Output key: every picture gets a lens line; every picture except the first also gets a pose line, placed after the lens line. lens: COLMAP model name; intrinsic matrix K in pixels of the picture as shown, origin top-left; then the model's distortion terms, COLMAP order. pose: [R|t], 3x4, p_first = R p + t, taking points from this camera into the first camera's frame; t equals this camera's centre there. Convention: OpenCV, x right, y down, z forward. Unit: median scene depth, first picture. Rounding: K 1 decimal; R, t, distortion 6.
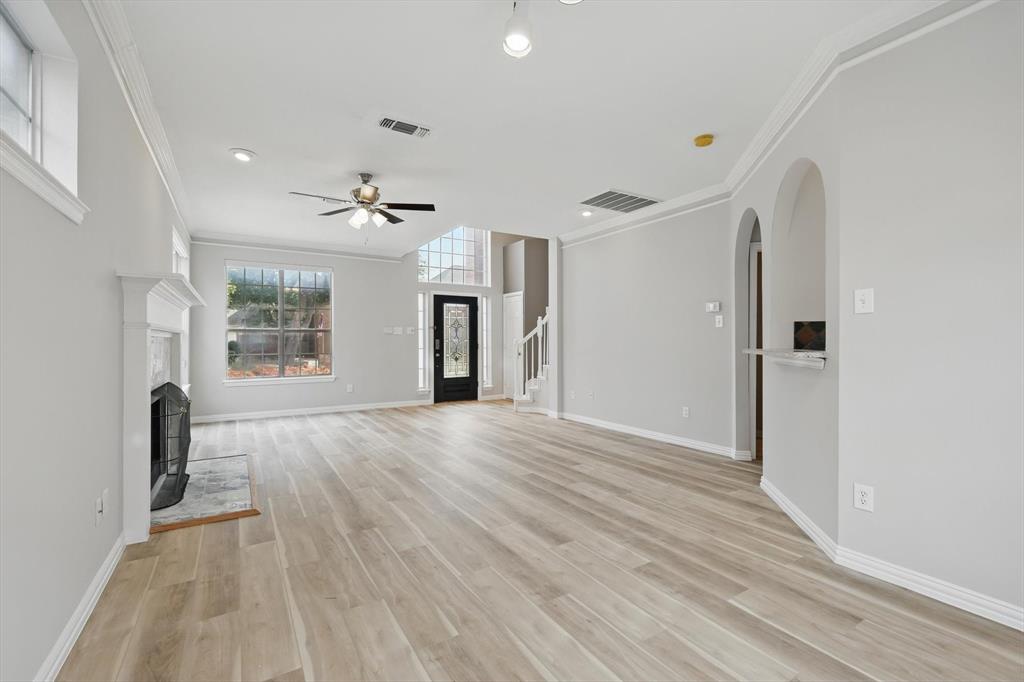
lens RADIAL K [[450.2, 0, 518.2], [0, 450.2, 341.6], [0, 0, 1]] dist [0.000924, 0.001936]
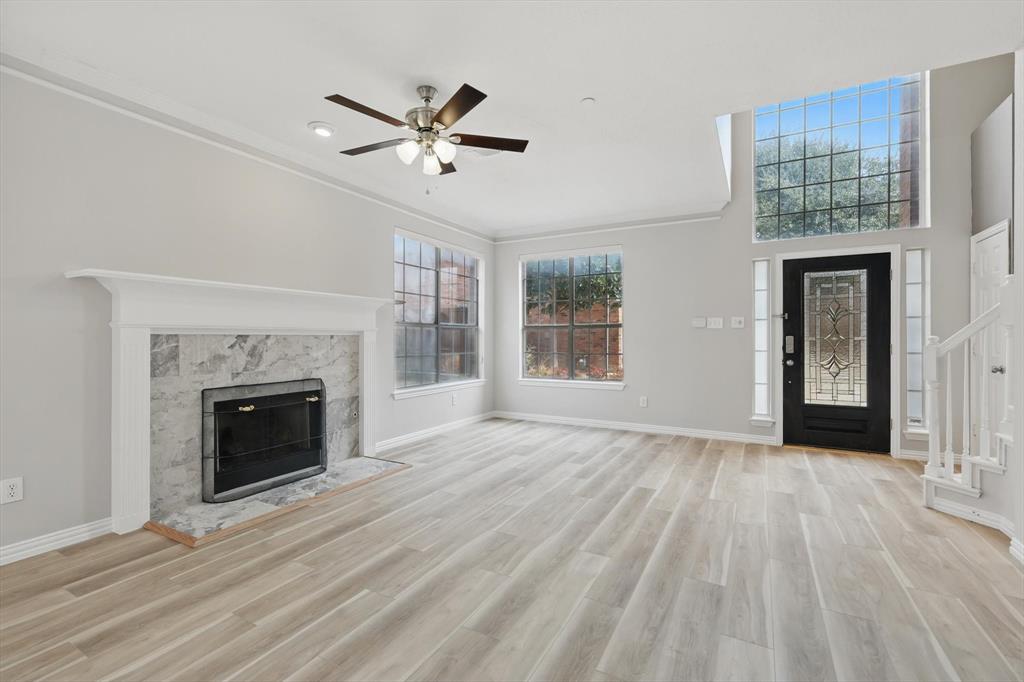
lens RADIAL K [[450.2, 0, 507.7], [0, 450.2, 337.2], [0, 0, 1]] dist [0.000924, 0.001936]
pose [[0.479098, -0.000591, -0.877761, 0.247271], [-0.001291, 0.999998, -0.001378, -0.002862], [0.877760, 0.001794, 0.479096, 0.634387]]
